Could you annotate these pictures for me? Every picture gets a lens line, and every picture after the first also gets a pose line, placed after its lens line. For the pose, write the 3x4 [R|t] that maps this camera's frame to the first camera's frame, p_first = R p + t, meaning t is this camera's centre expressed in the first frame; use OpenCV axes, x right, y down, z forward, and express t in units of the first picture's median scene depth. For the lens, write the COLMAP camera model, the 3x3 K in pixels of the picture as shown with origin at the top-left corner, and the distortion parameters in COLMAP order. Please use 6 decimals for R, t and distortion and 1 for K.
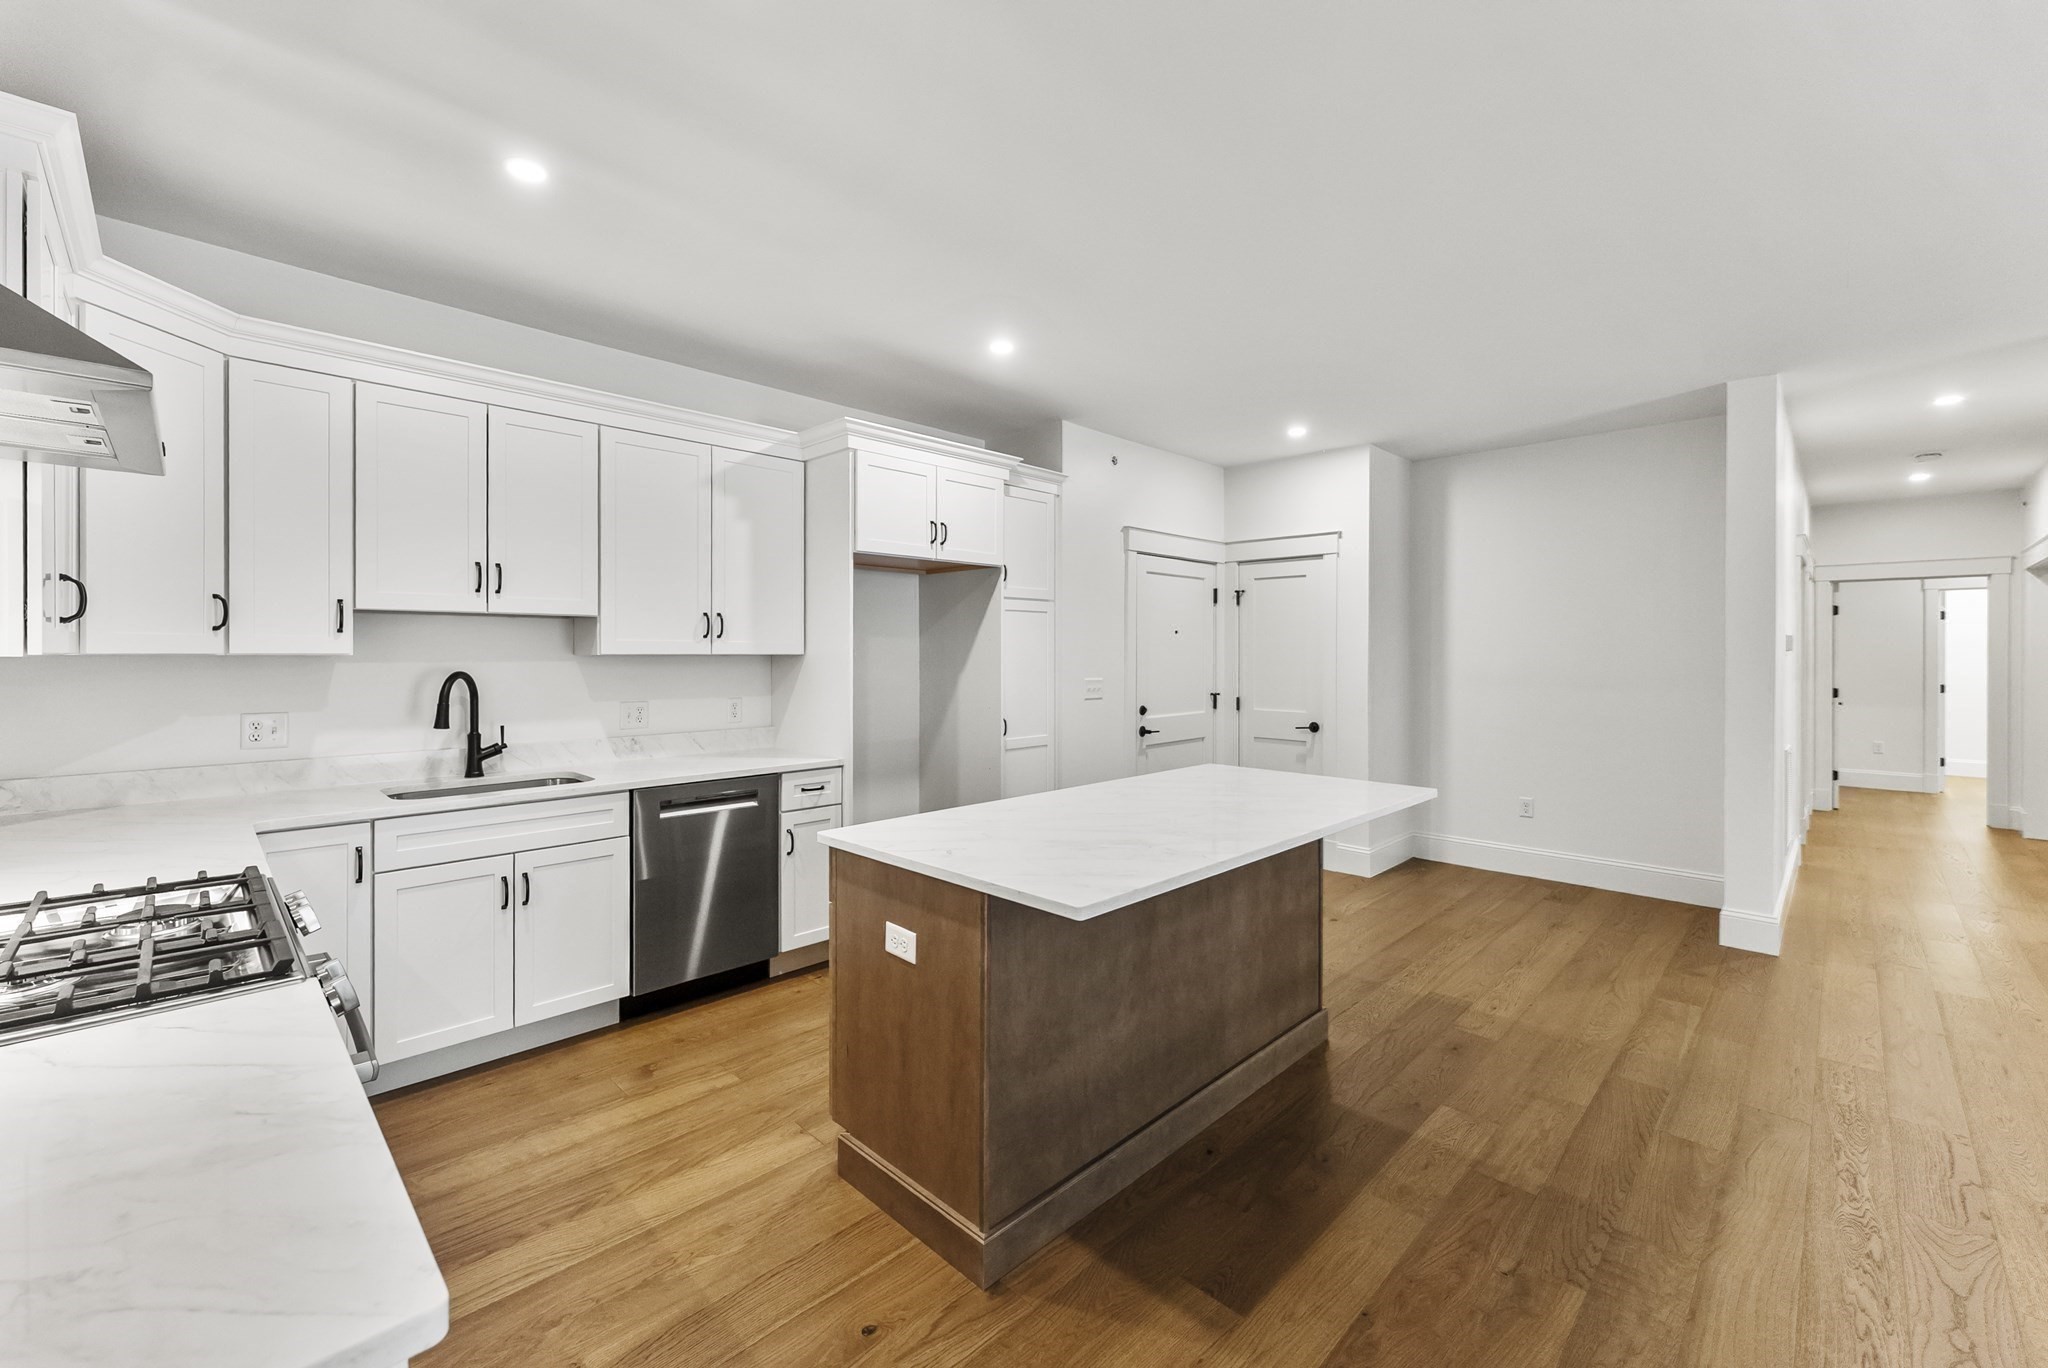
lens RADIAL K [[835.3, 0, 1014.4], [0, 835.3, 655.5], [0, 0, 1]] dist [0.000946, 0.000193]
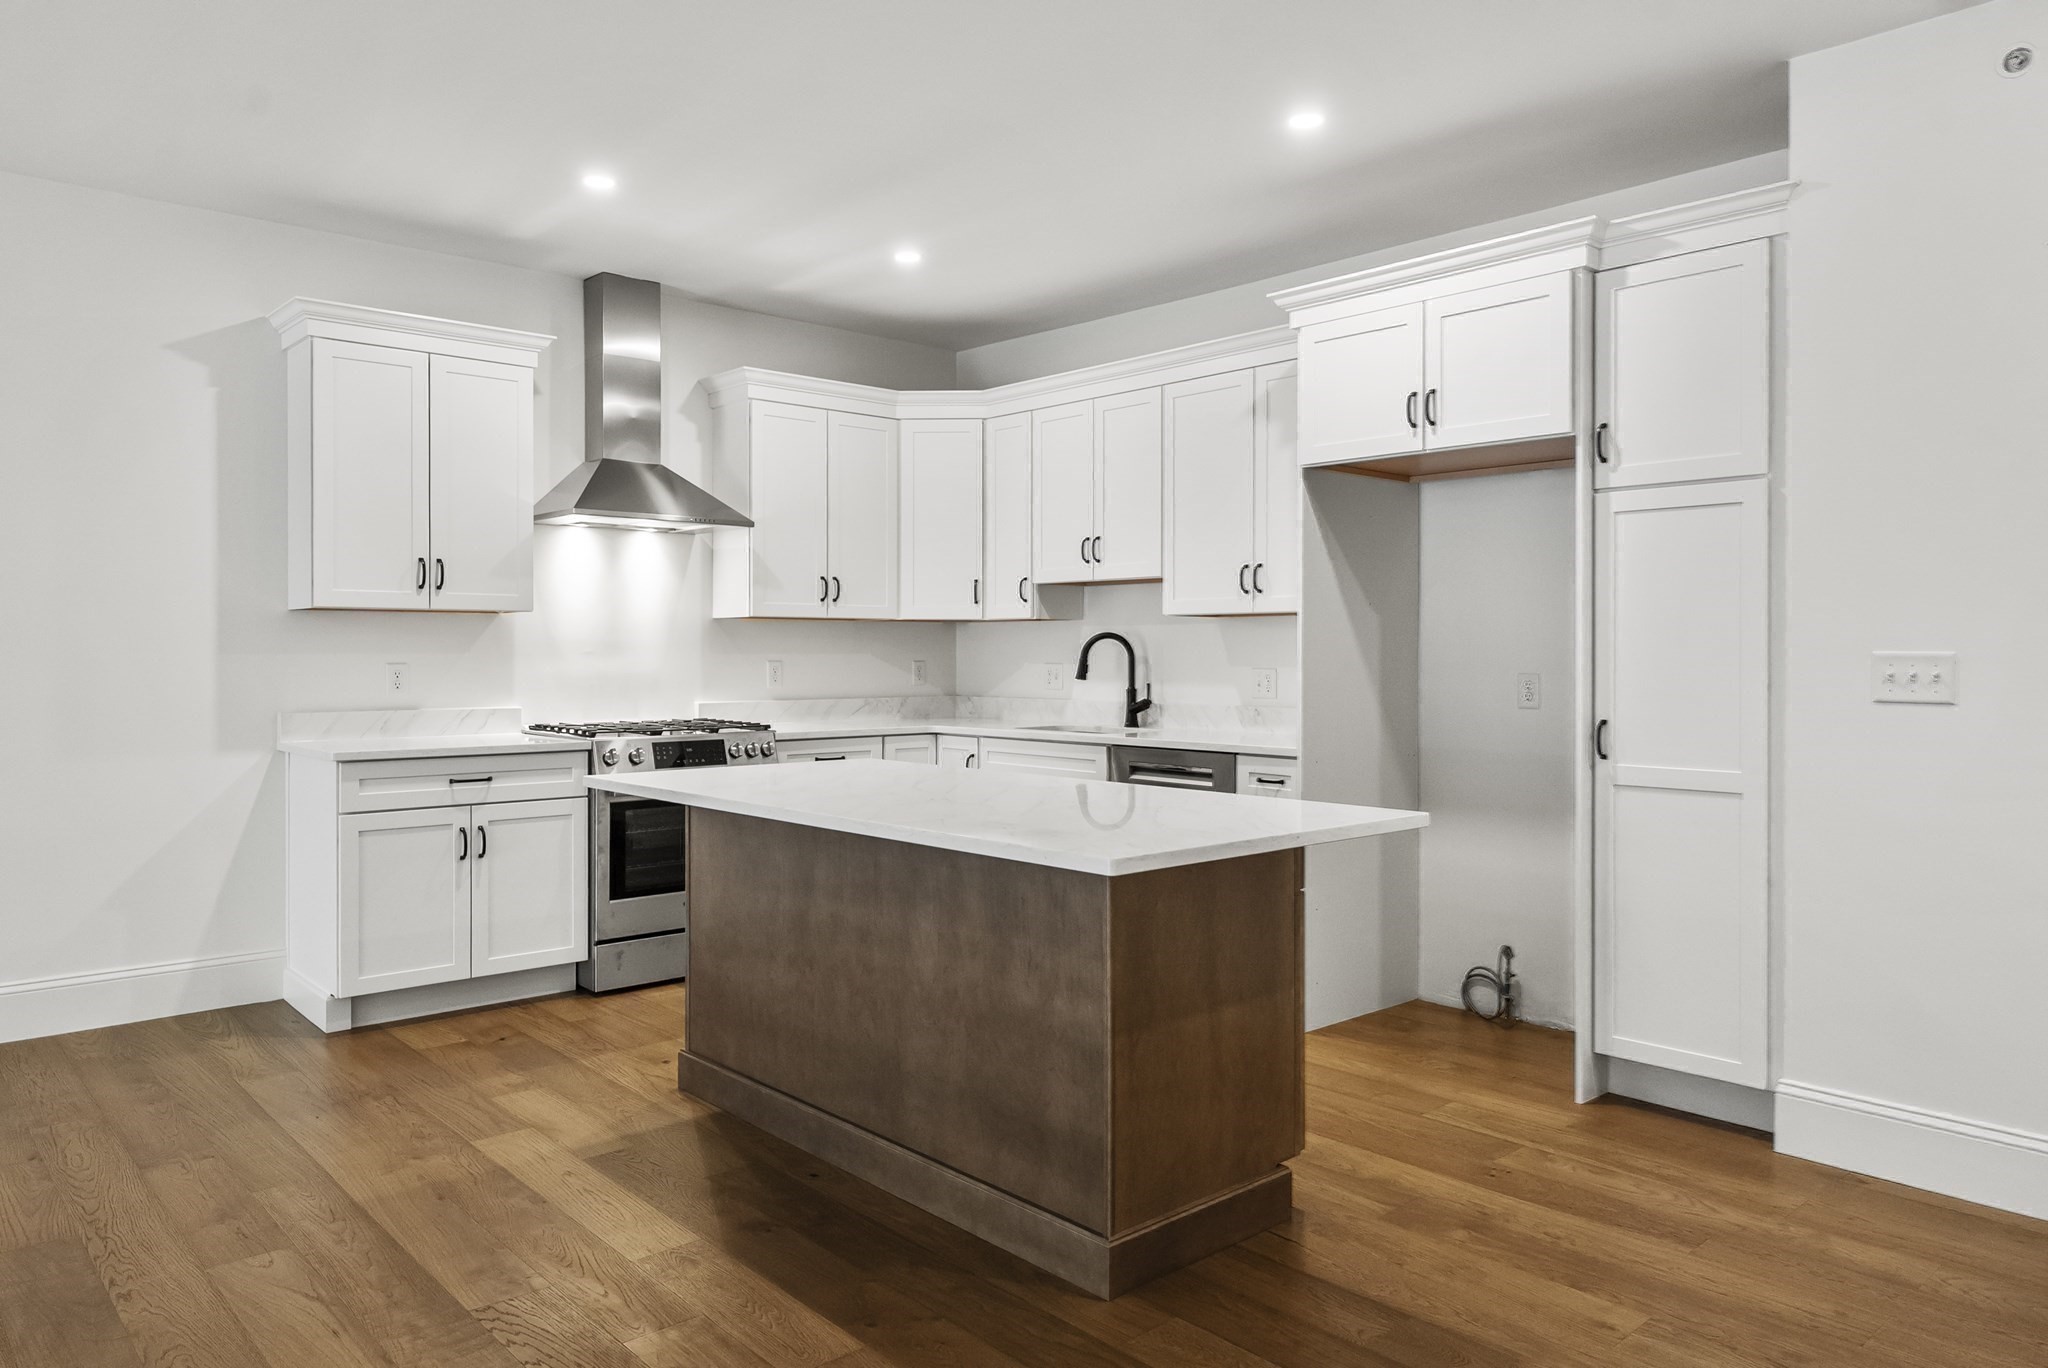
lens RADIAL K [[1374.9, 0, 1016.5], [0, 1374.9, 659.9], [0, 0, 1]] dist [-0.000518, 0.000586]
pose [[-0.057036, 0.004413, -0.998362, 1.199122], [-0.004915, 0.999977, 0.004701, 0.047682], [0.998360, 0.005175, -0.057013, 0.954051]]
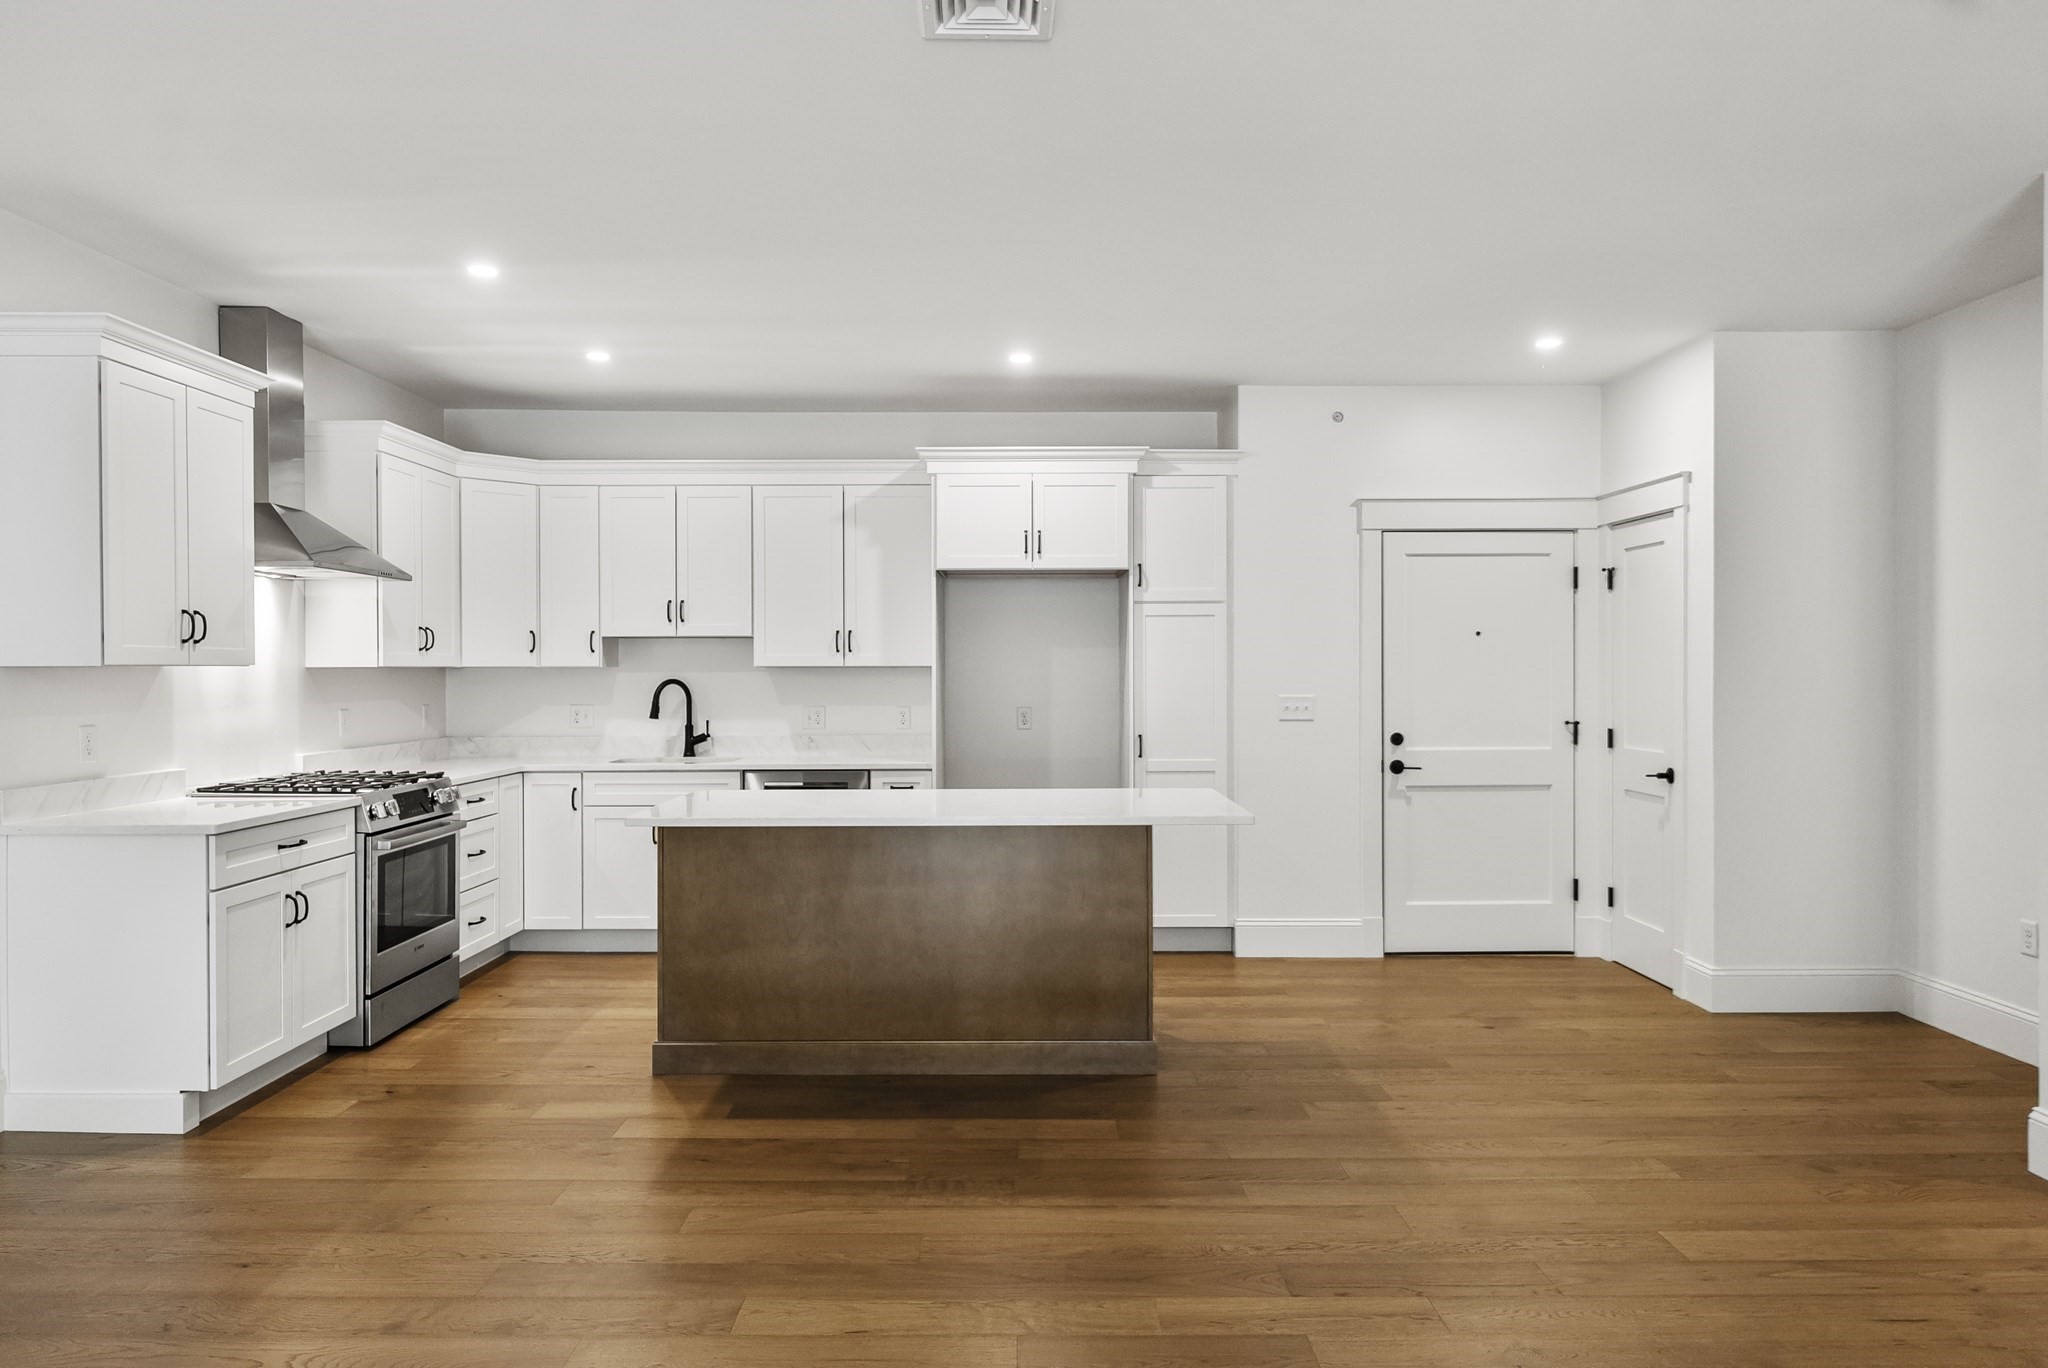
lens RADIAL K [[1333.2, 0, 1024.0], [0, 1333.2, 684.0], [0, 0, 1]] dist [0.002316, -0.000597]
pose [[0.708514, 0.004941, -0.705680, 1.271266], [0.000938, 0.999968, 0.007944, 0.010221], [0.705696, -0.006290, 0.708486, -0.151191]]
